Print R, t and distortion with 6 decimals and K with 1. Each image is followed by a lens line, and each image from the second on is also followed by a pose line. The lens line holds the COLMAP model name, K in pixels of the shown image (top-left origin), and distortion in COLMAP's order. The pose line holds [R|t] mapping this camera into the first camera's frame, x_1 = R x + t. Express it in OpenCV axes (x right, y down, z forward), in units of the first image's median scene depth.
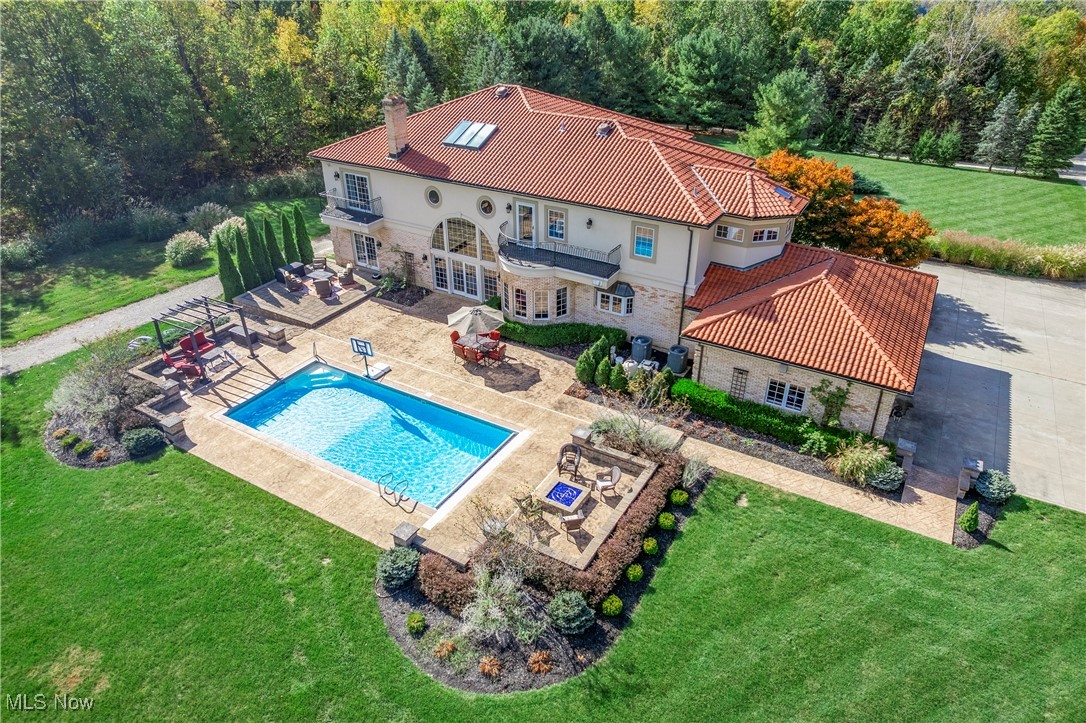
lens RADIAL K [[716.4, 0, 545.9], [0, 716.4, 344.9], [0, 0, 1]] dist [-0.035299, 0.000090]
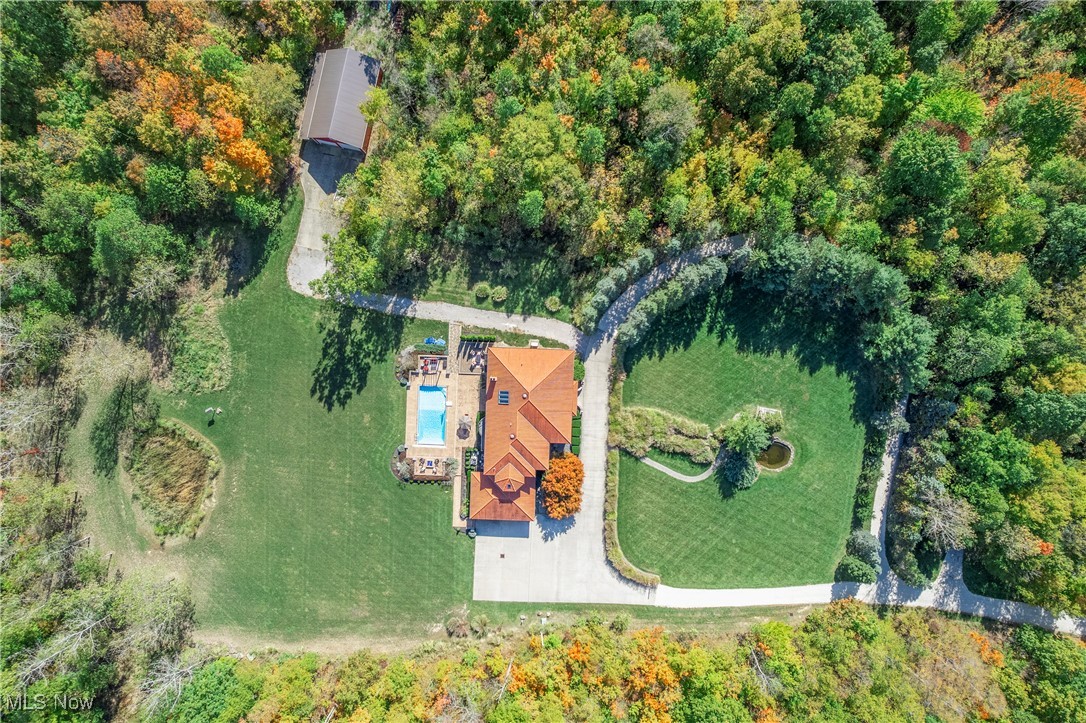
lens RADIAL K [[716.4, 0, 545.9], [0, 716.4, 344.9], [0, 0, 1]] dist [-0.035299, 0.000090]
pose [[0.470474, 0.882118, 0.022859, -0.360774], [-0.420159, 0.201160, 0.884873, -3.830709], [0.775964, -0.425915, 0.465271, -0.351001]]
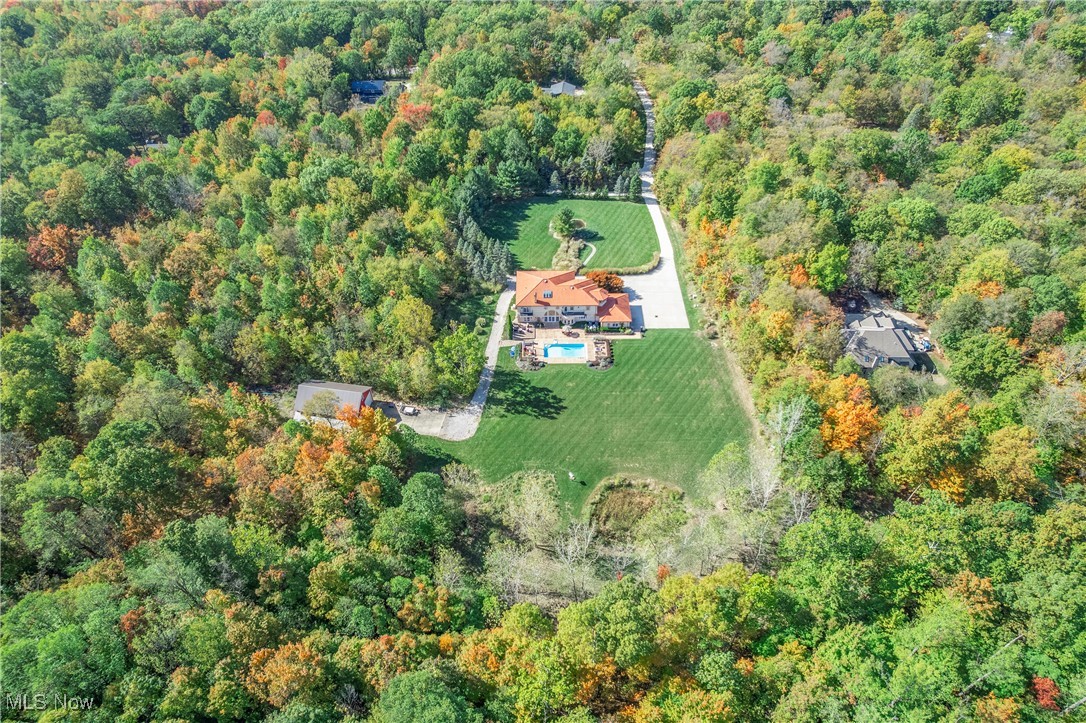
lens RADIAL K [[716.4, 0, 545.9], [0, 716.4, 344.9], [0, 0, 1]] dist [-0.035299, 0.000090]
pose [[0.861316, -0.358959, 0.359561, -2.412377], [0.255755, 0.917822, 0.303633, -1.743532], [-0.439004, -0.169564, 0.882340, -4.172082]]
